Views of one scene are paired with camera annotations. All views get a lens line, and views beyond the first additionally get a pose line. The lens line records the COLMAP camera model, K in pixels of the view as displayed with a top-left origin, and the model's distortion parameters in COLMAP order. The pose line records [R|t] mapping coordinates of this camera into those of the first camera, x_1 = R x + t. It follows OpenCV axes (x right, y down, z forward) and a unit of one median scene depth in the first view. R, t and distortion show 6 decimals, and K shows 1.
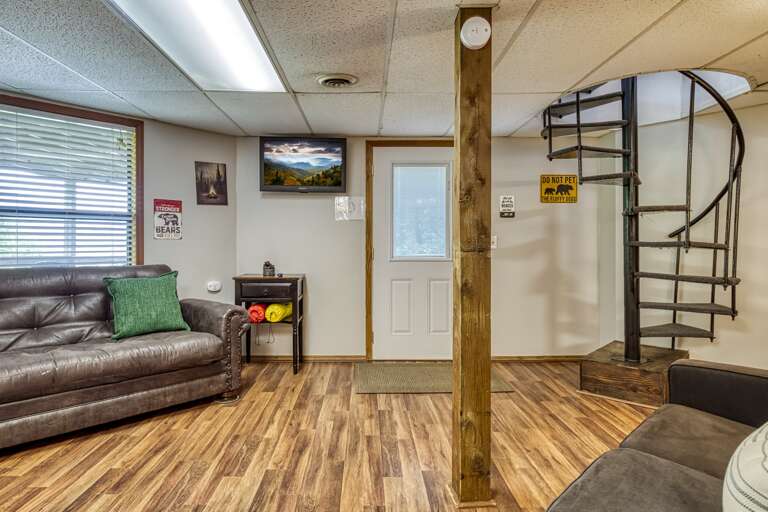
lens RADIAL K [[447.1, 0, 348.8], [0, 447.1, 247.1], [0, 0, 1]] dist [0.001128, 0.000075]
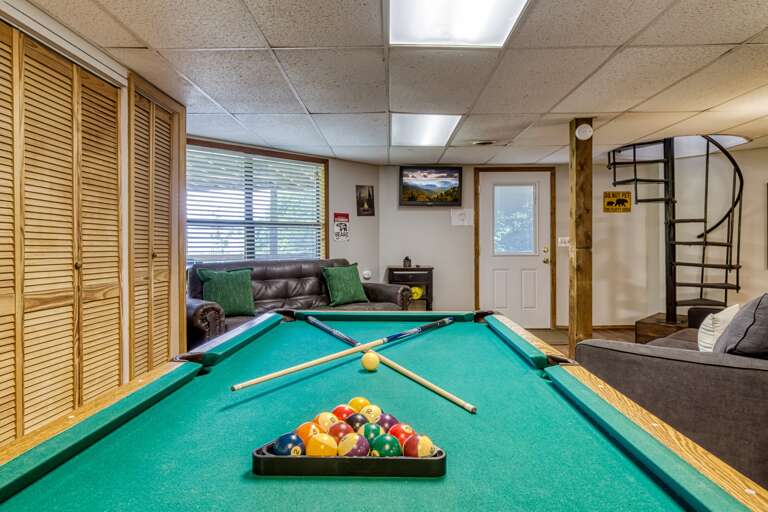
lens RADIAL K [[466.2, 0, 369.7], [0, 466.2, 247.6], [0, 0, 1]] dist [-0.001157, 0.002859]
pose [[0.999824, -0.005118, -0.018048, -0.298002], [0.005232, 0.999967, 0.006281, -0.005847], [0.018015, -0.006375, 0.999817, -0.497856]]
